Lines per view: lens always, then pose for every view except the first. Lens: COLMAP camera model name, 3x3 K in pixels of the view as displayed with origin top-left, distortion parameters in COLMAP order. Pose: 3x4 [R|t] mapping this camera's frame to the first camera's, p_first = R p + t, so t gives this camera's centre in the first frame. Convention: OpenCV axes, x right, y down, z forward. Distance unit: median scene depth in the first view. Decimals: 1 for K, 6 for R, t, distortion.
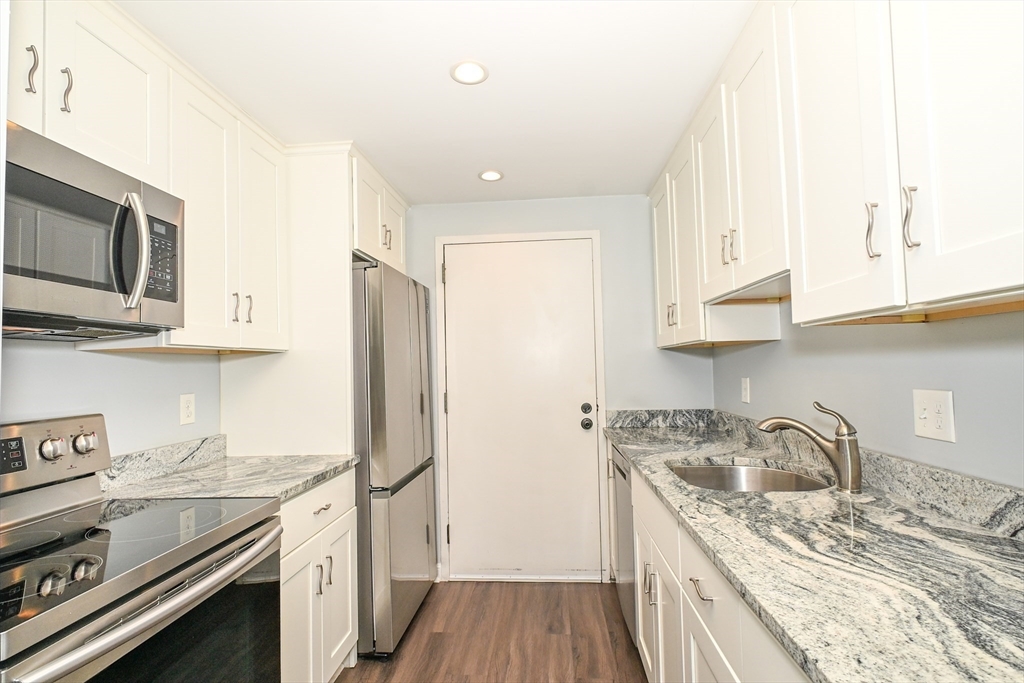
lens RADIAL K [[501.1, 0, 512.0], [0, 501.1, 341.5], [0, 0, 1]] dist [0.010516, 0.000382]
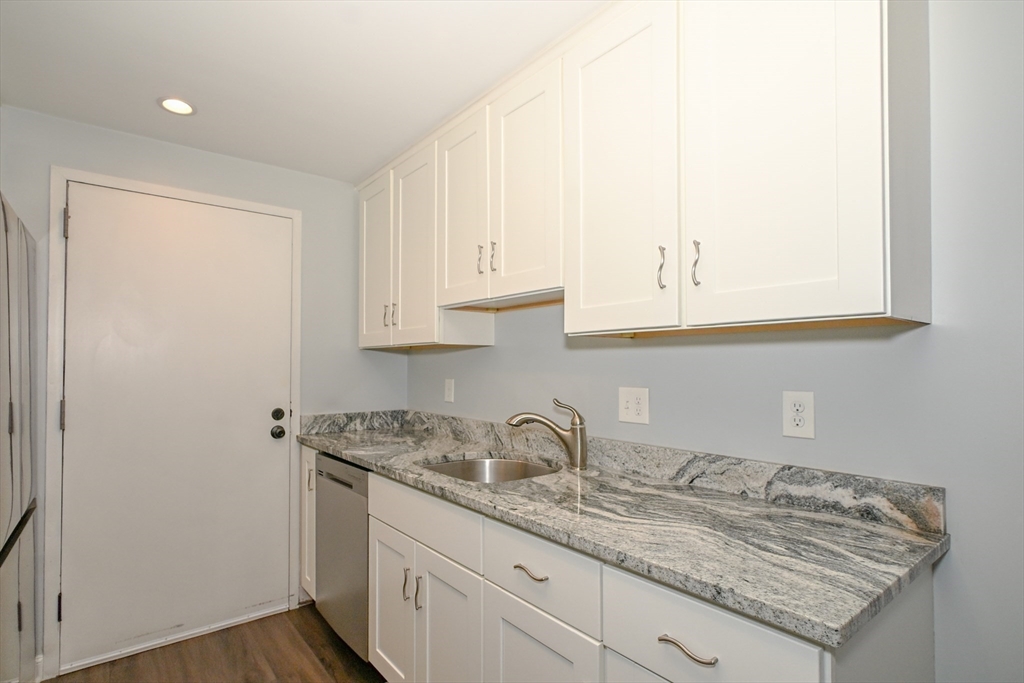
lens RADIAL K [[512.0, 0, 511.2], [0, 512.0, 352.4], [0, 0, 1]] dist [-0.000403, 0.000010]
pose [[0.736010, 0.038503, 0.675875, -0.274296], [-0.050815, 0.998707, -0.001557, 0.014603], [-0.675061, -0.033199, 0.737015, 0.150795]]
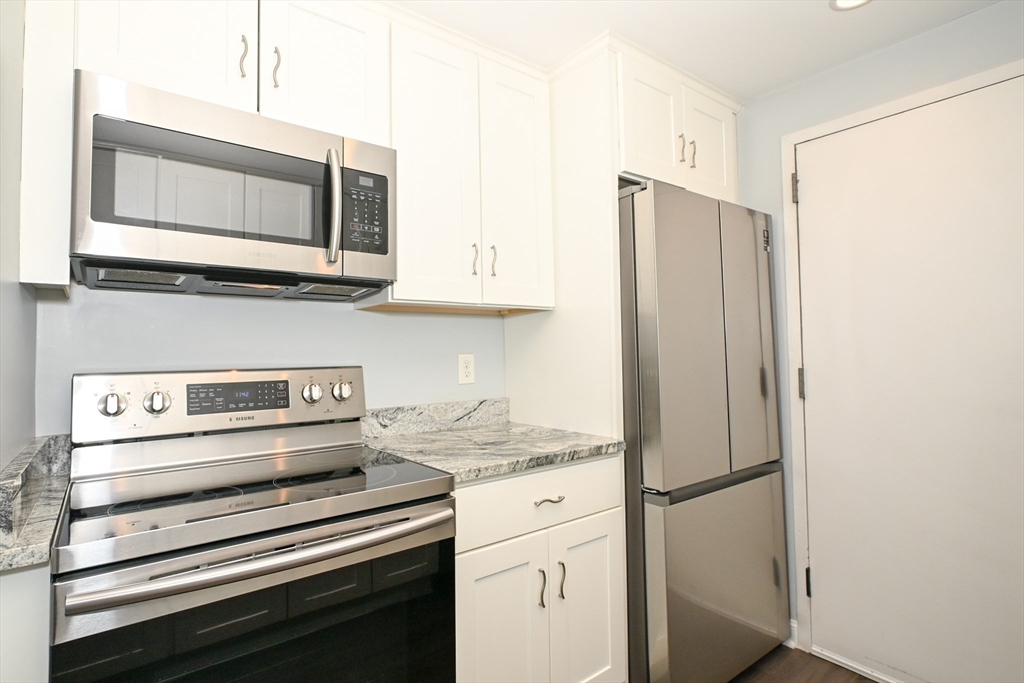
lens RADIAL K [[515.5, 0, 509.3], [0, 515.5, 328.7], [0, 0, 1]] dist [-0.000477, 0.000162]
pose [[0.664635, -0.013125, -0.747053, 0.212576], [0.030112, 0.999504, 0.009230, 0.056965], [0.746561, -0.028630, 0.664701, 0.460120]]
